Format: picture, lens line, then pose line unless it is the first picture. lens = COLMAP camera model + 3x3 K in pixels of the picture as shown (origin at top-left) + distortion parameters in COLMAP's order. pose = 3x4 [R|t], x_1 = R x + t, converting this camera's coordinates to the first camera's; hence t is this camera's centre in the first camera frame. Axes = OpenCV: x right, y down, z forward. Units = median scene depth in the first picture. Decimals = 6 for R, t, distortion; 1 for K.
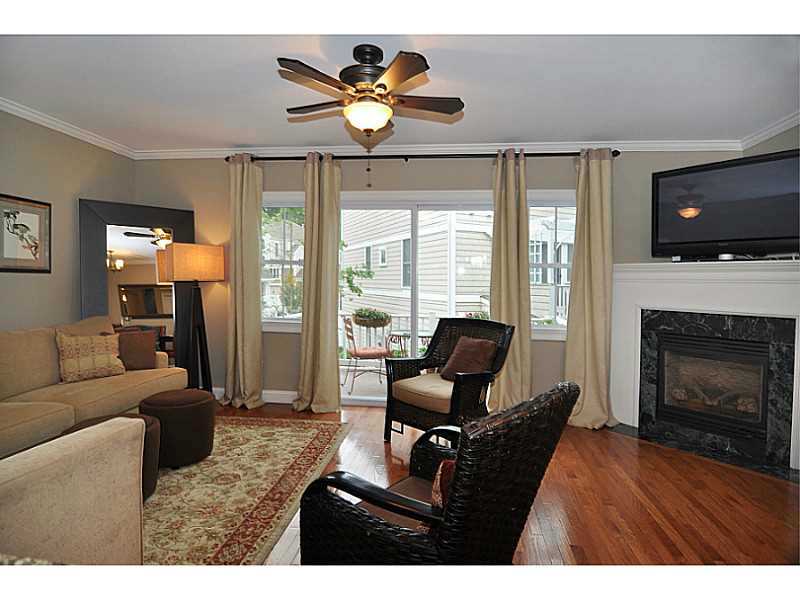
lens RADIAL K [[434.7, 0, 375.5], [0, 434.7, 311.9], [0, 0, 1]] dist [-0.019481, -0.001123]
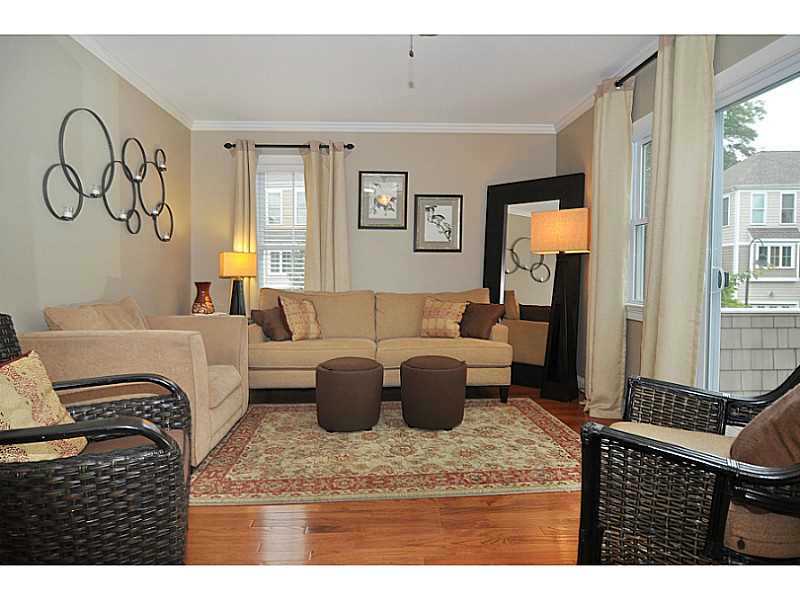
lens RADIAL K [[416.4, 0, 362.1], [0, 416.4, 297.8], [0, 0, 1]] dist [-0.021957, -0.000046]
pose [[0.218263, 0.045866, -0.974812, 0.348393], [-0.068402, 0.997157, 0.031602, 0.021661], [0.973490, 0.059781, 0.220779, 0.477680]]
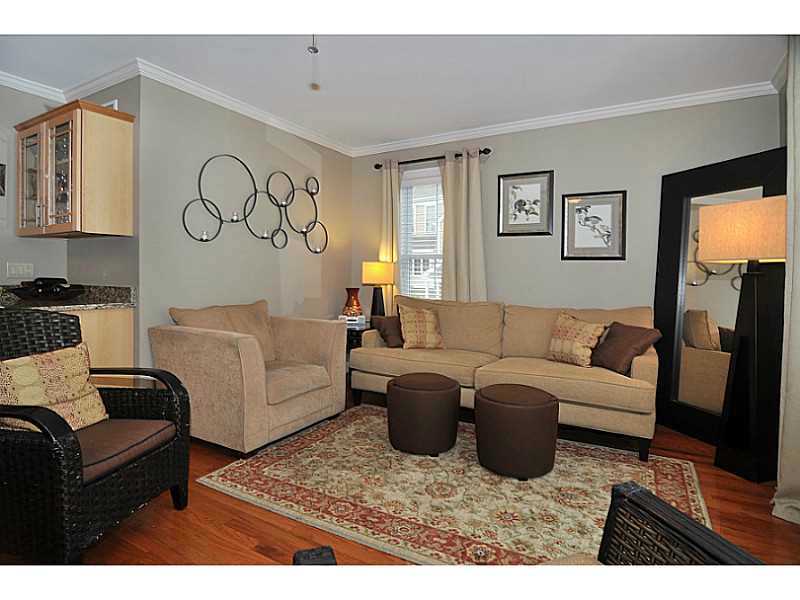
lens RADIAL K [[386.9, 0, 379.4], [0, 386.9, 285.8], [0, 0, 1]] dist [-0.018625, -0.000754]
pose [[-0.297431, 0.011792, -0.954670, 0.270909], [-0.085656, 0.995562, 0.038983, -0.016299], [0.950893, 0.093368, -0.295101, 0.737368]]
